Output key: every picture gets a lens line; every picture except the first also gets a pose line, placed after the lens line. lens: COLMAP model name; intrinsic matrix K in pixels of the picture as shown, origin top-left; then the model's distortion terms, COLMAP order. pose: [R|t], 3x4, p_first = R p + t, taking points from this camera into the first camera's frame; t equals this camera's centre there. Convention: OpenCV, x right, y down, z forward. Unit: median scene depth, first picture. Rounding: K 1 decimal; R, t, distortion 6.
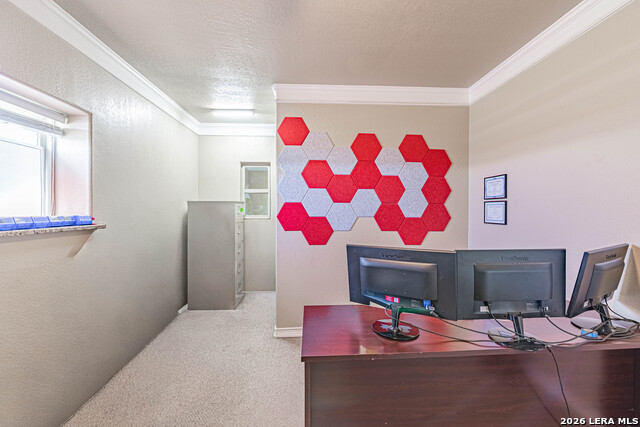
lens RADIAL K [[252.9, 0, 321.9], [0, 252.9, 210.4], [0, 0, 1]] dist [-0.005129, -0.000991]
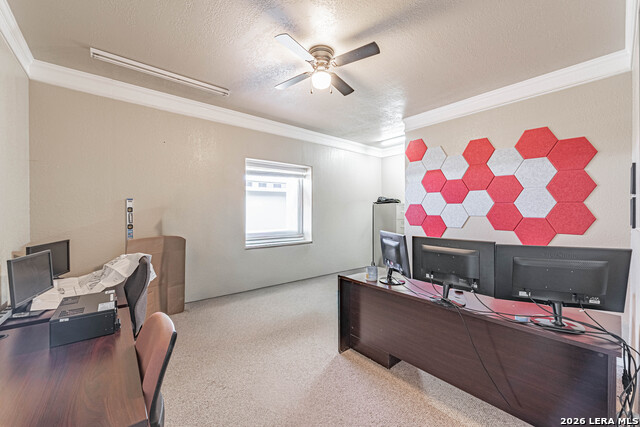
lens RADIAL K [[252.9, 0, 318.5], [0, 252.9, 212.5], [0, 0, 1]] dist [-0.005129, -0.000991]
pose [[0.593216, 0.006542, -0.805017, 0.643721], [-0.001882, 0.999976, 0.006739, 0.005066], [0.805041, -0.002483, 0.593213, -0.198270]]
